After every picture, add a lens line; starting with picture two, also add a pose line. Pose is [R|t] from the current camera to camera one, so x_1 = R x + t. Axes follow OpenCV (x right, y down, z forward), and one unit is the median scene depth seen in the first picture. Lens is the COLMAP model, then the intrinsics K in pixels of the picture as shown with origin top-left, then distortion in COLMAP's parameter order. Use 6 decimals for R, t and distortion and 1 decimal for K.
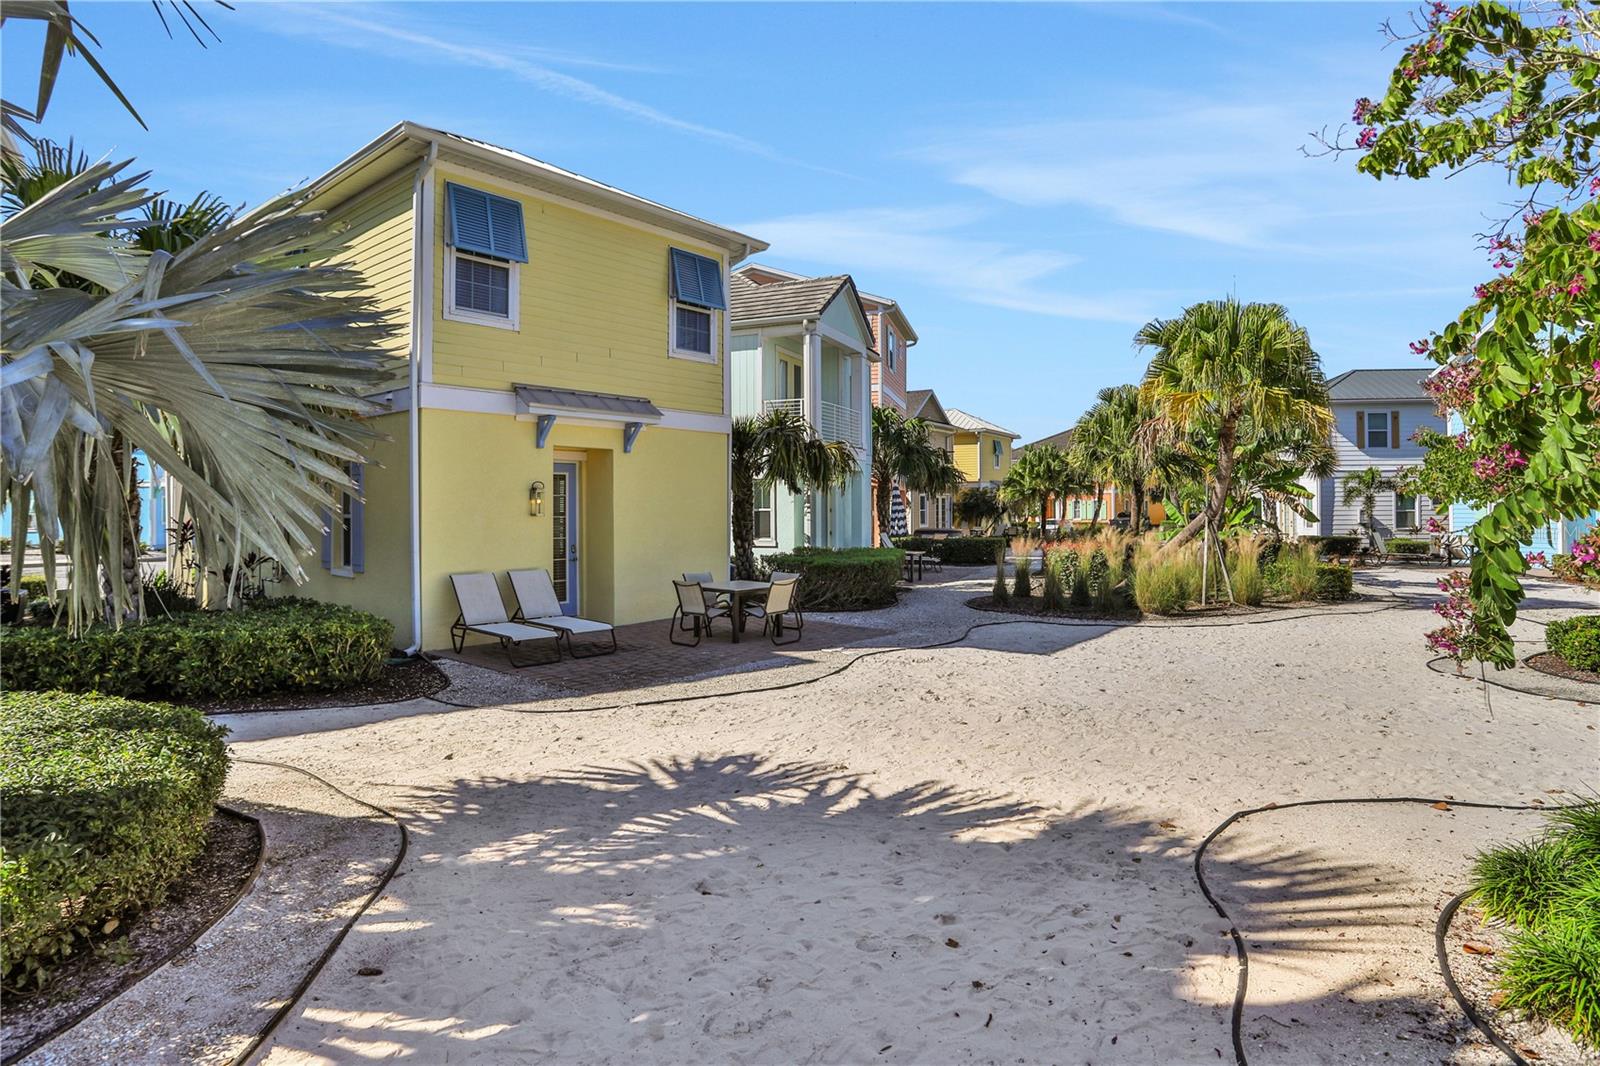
lens RADIAL K [[885.2, 0, 733.5], [0, 885.2, 510.9], [0, 0, 1]] dist [-0.000525, -0.000486]
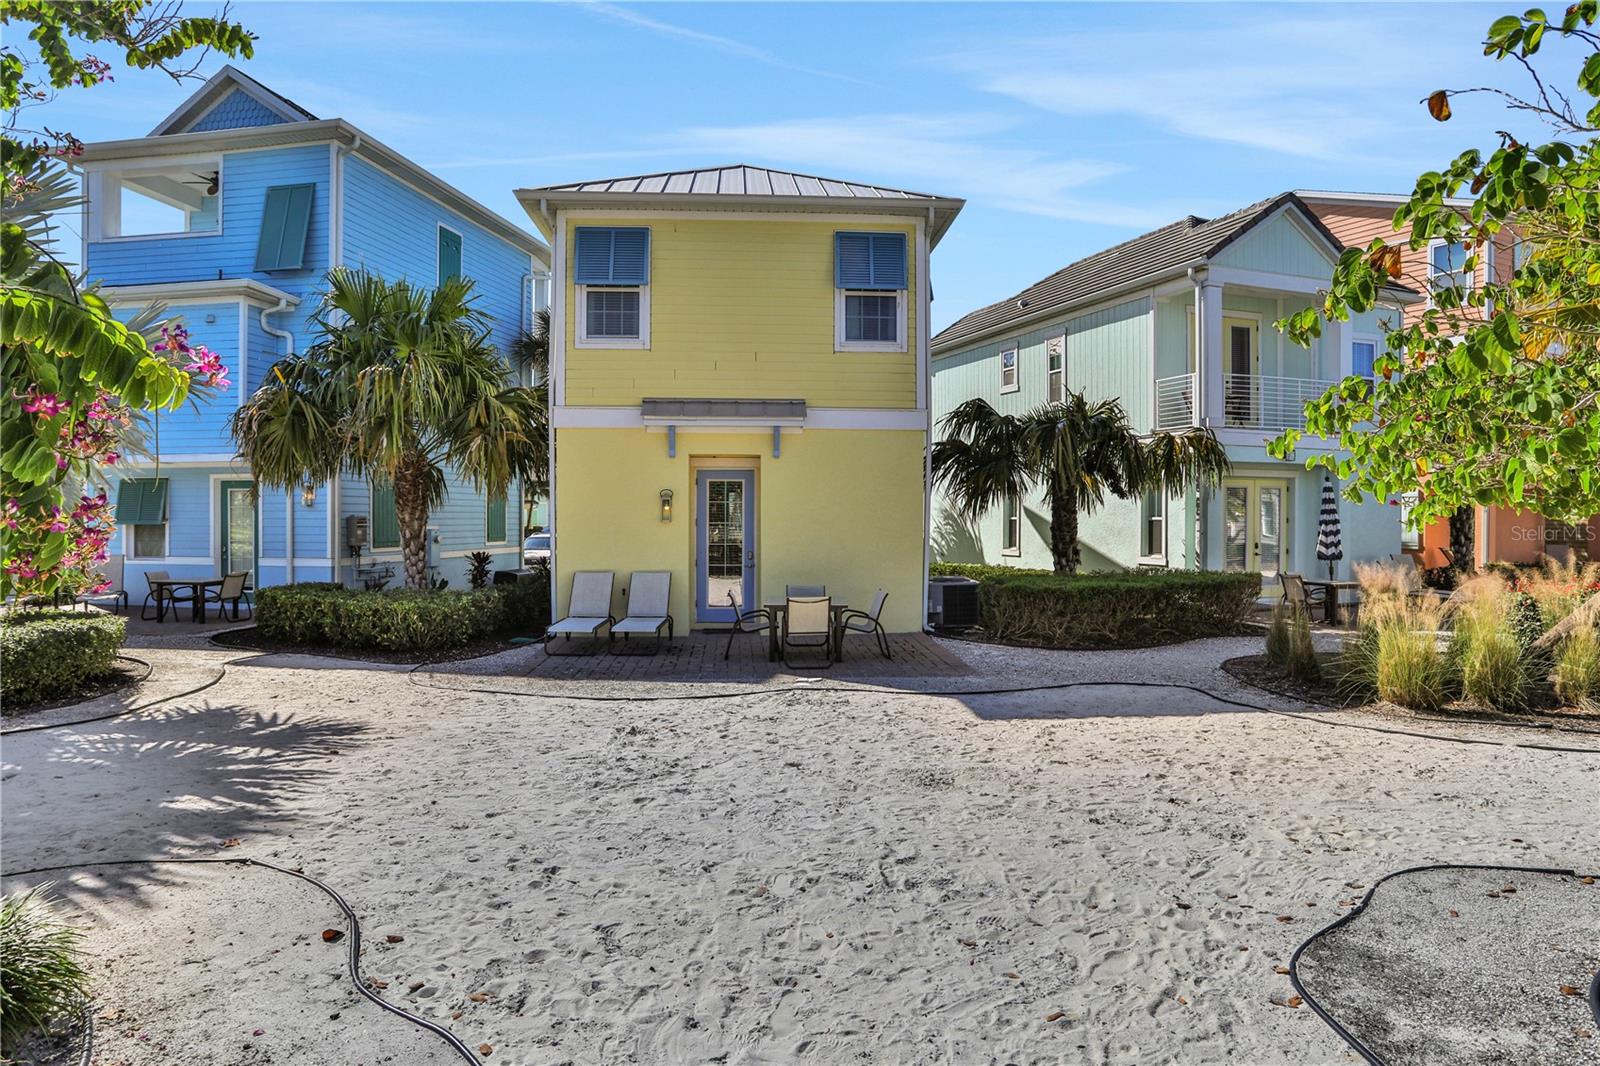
lens RADIAL K [[977.6, 0, 800.0], [0, 977.6, 533.0], [0, 0, 1]] dist [-0.002013, 0.000063]
pose [[0.722750, 0.018099, -0.690872, 0.702407], [-0.007484, 0.999803, 0.018363, -0.003808], [0.691069, -0.008101, 0.722744, 0.269902]]
